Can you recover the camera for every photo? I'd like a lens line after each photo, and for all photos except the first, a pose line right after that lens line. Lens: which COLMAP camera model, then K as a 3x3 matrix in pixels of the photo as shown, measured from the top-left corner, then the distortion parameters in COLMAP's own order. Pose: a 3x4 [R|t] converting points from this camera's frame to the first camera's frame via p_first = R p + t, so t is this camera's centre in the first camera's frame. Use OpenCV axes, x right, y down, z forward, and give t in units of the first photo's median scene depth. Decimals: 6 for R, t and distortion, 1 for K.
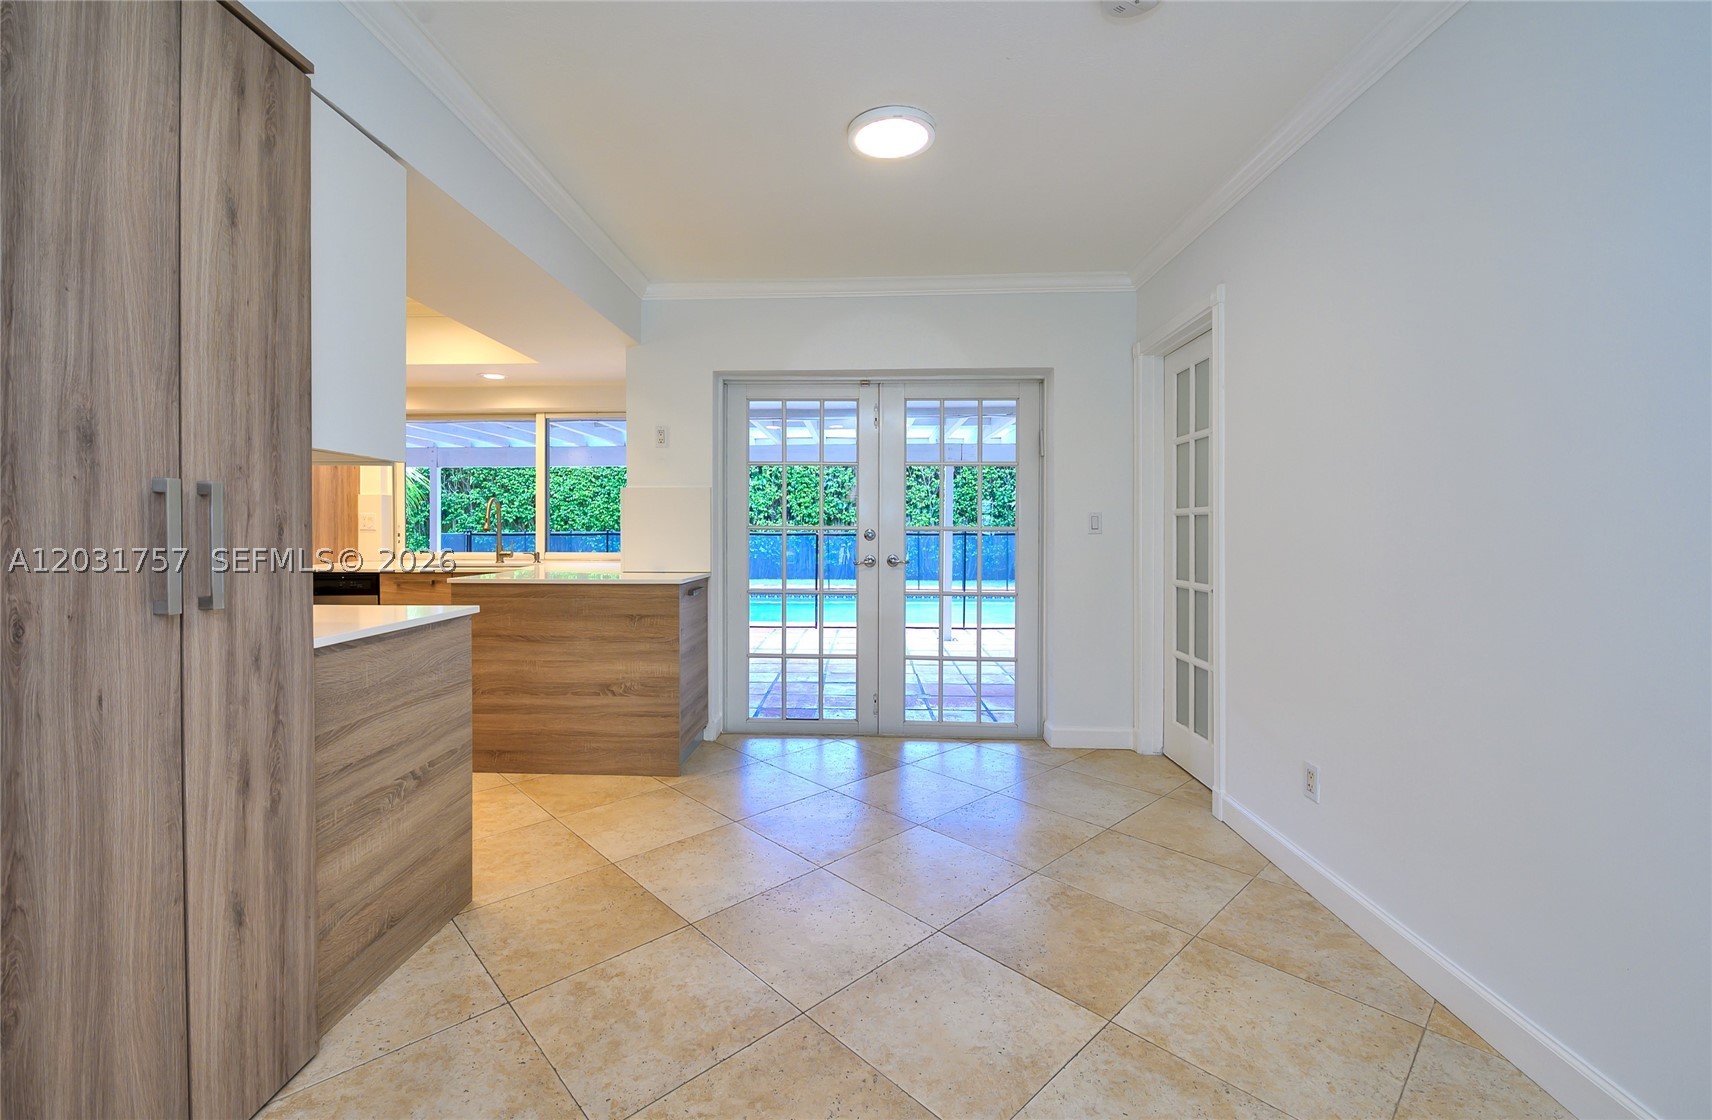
lens RADIAL K [[708.5, 0, 835.1], [0, 708.5, 531.8], [0, 0, 1]] dist [-0.007975, -0.000214]
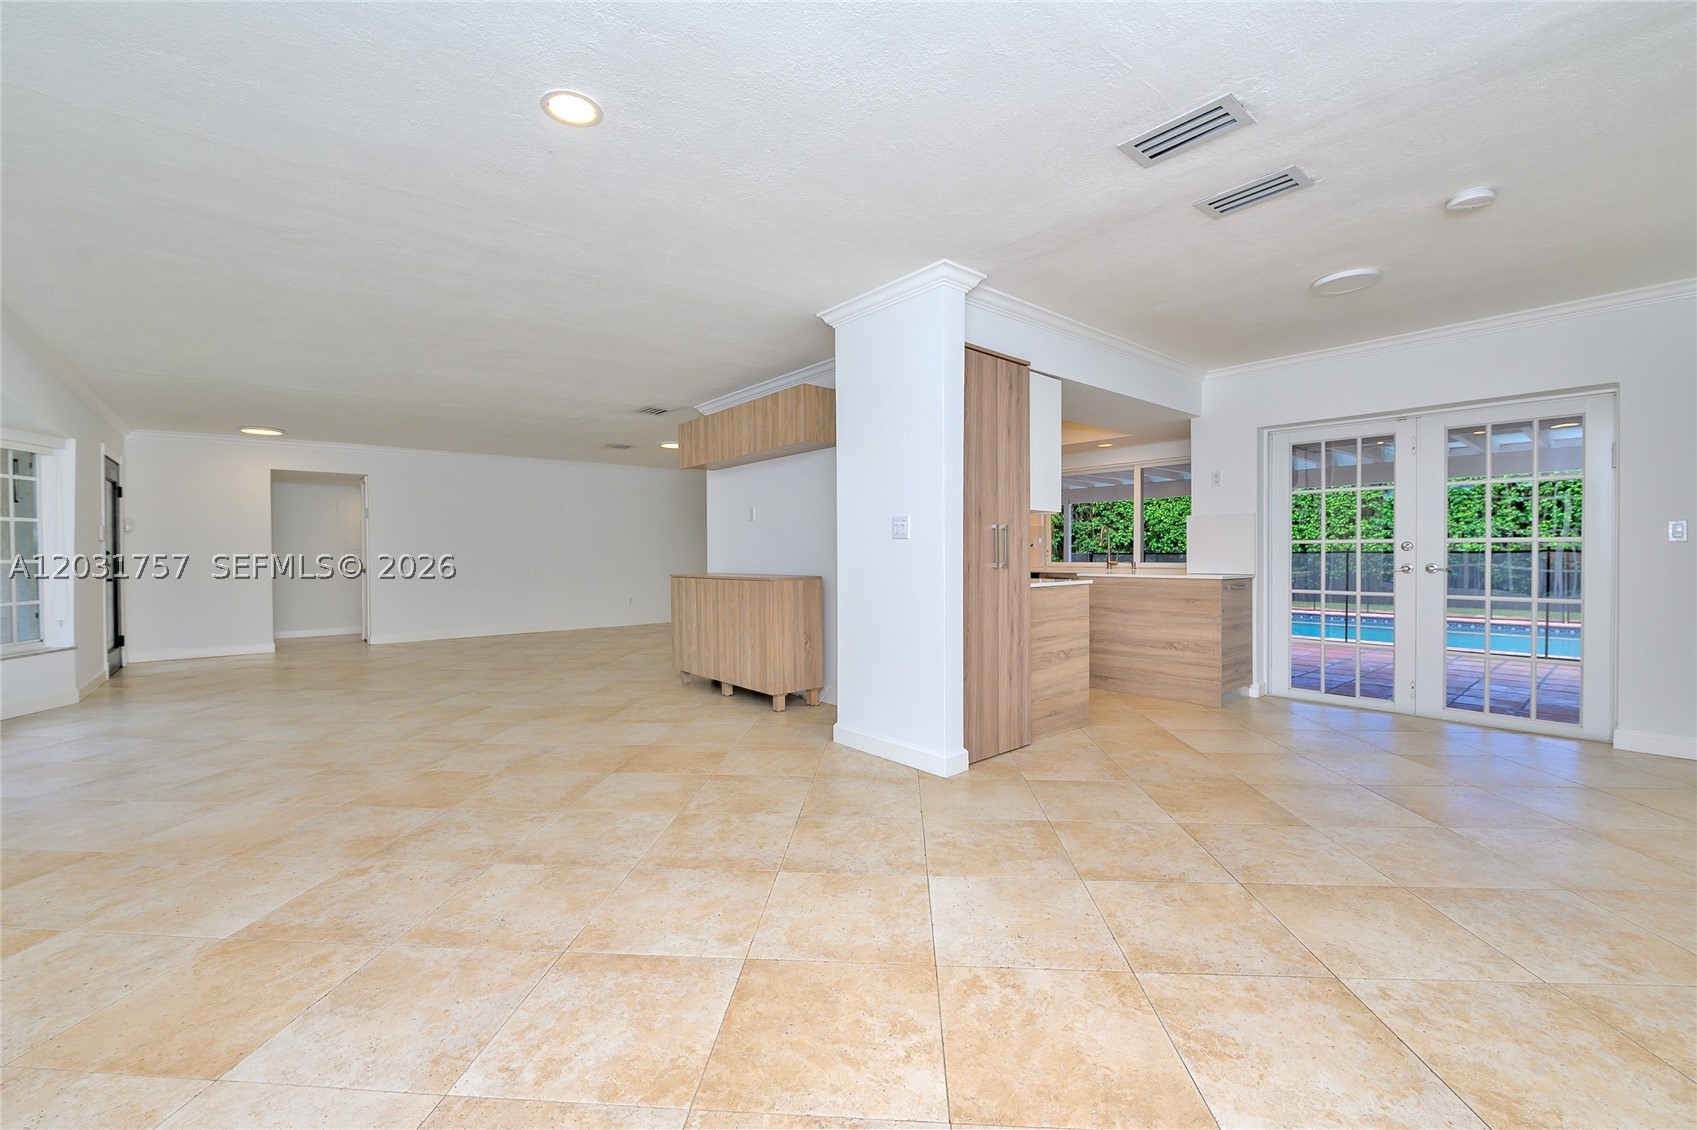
lens RADIAL K [[697.5, 0, 841.7], [0, 697.5, 561.5], [0, 0, 1]] dist [-0.009441, -0.000511]
pose [[0.679553, 0.003399, -0.733618, 0.309930], [0.002080, 0.999976, 0.006559, 0.024579], [0.733623, -0.005983, 0.679530, -0.580060]]
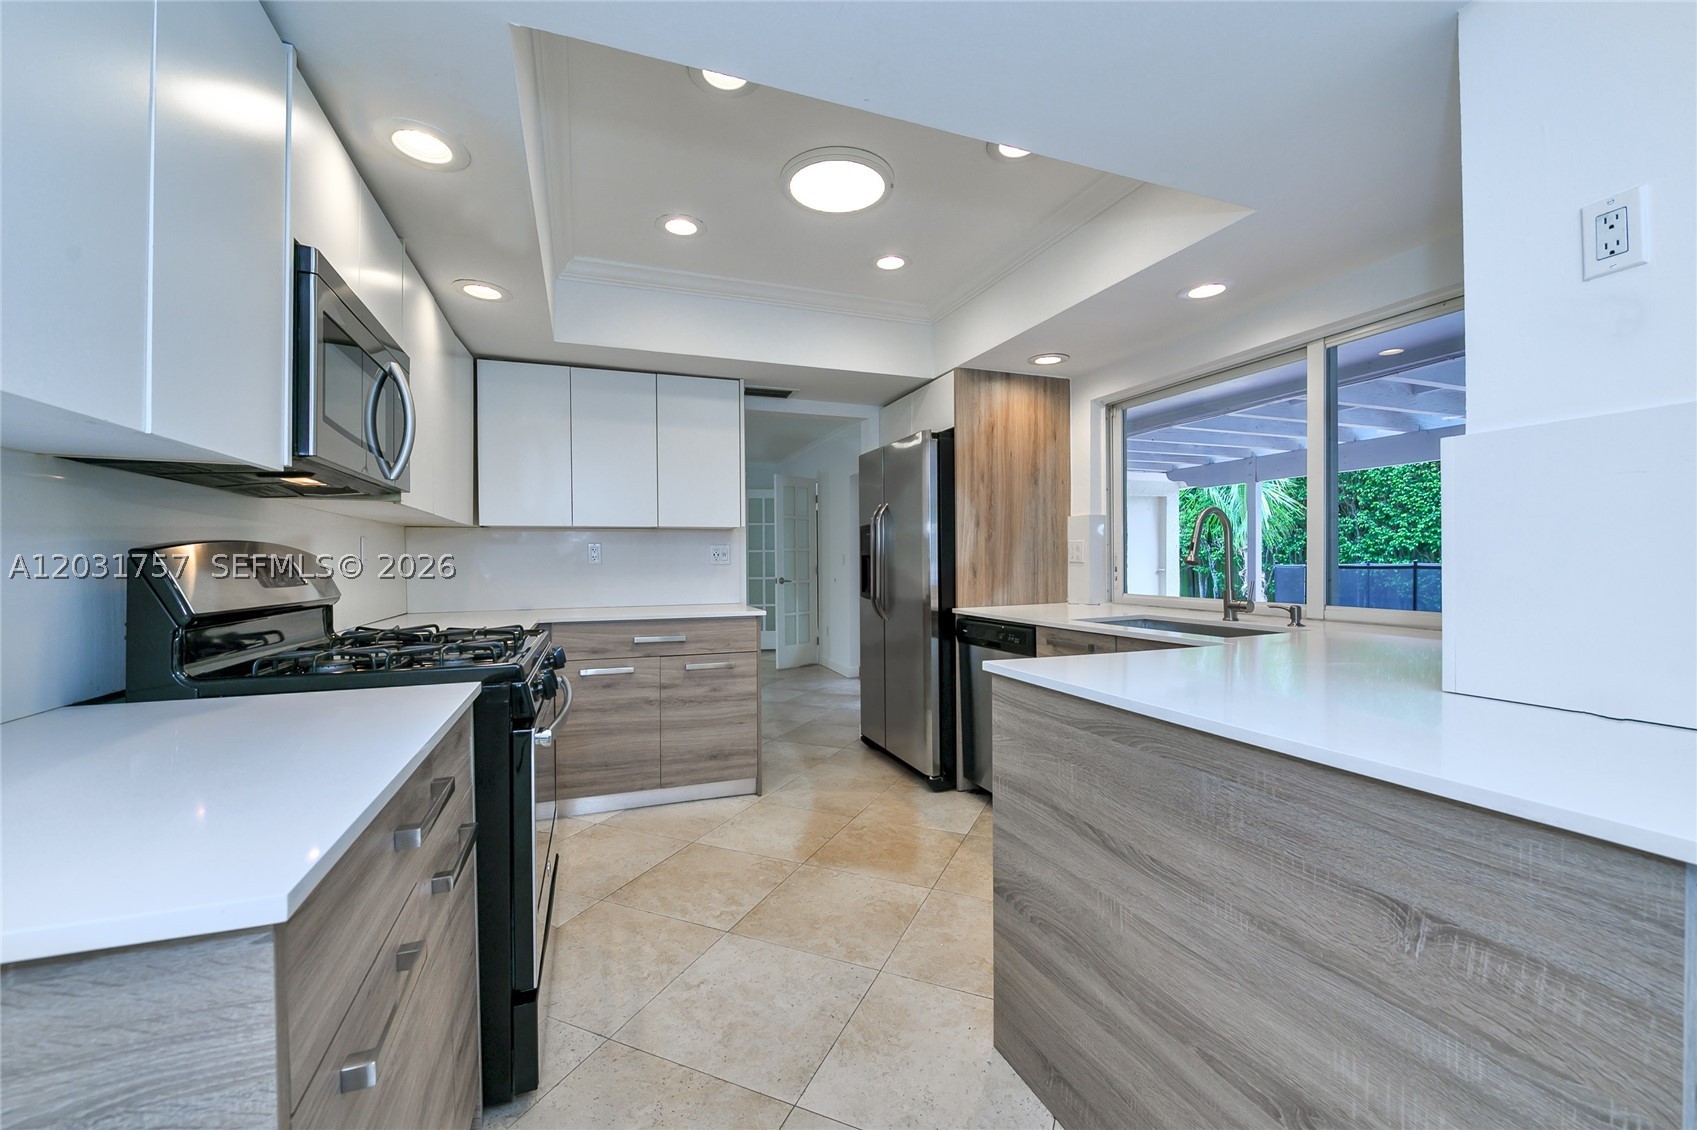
lens RADIAL K [[673.3, 0, 843.5], [0, 673.3, 557.0], [0, 0, 1]] dist [-0.010714, -0.000070]
pose [[0.393607, -0.005047, -0.919265, -0.144087], [-0.001244, 0.999981, -0.006023, -0.005411], [0.919278, 0.003514, 0.393593, 0.713896]]
